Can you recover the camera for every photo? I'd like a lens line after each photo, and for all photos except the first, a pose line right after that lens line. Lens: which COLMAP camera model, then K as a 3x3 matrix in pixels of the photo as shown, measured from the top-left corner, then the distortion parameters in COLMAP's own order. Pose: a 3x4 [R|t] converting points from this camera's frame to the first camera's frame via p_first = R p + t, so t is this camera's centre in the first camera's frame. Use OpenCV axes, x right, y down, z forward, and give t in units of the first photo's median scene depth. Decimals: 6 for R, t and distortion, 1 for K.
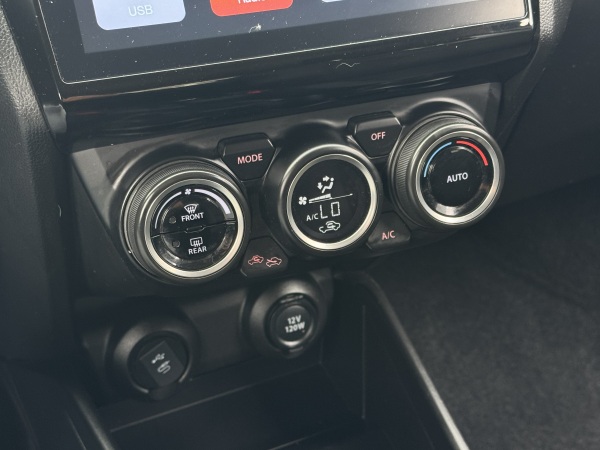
lens RADIAL K [[936.5, 0, 302.0], [0, 936.5, 222.5], [0, 0, 1]] dist [0.141604, 0.000000]
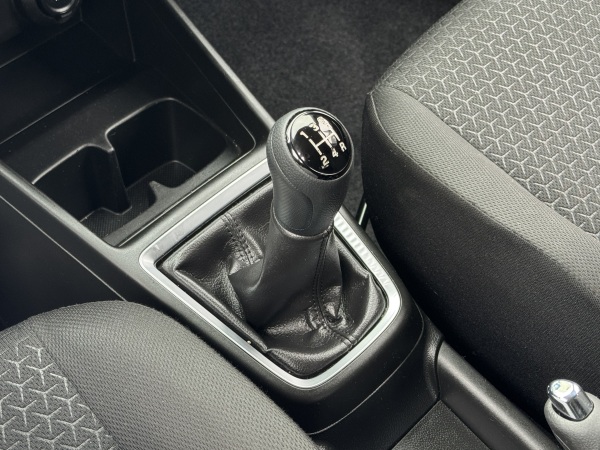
lens RADIAL K [[1011.2, 0, 299.7], [0, 1011.2, 224.8], [0, 0, 1]] dist [0.183384, 0.000000]
pose [[0.936784, -0.242822, 0.251938, -0.074688], [0.129857, 0.909854, 0.394084, -0.054748], [-0.324919, -0.336456, 0.883869, -0.175300]]
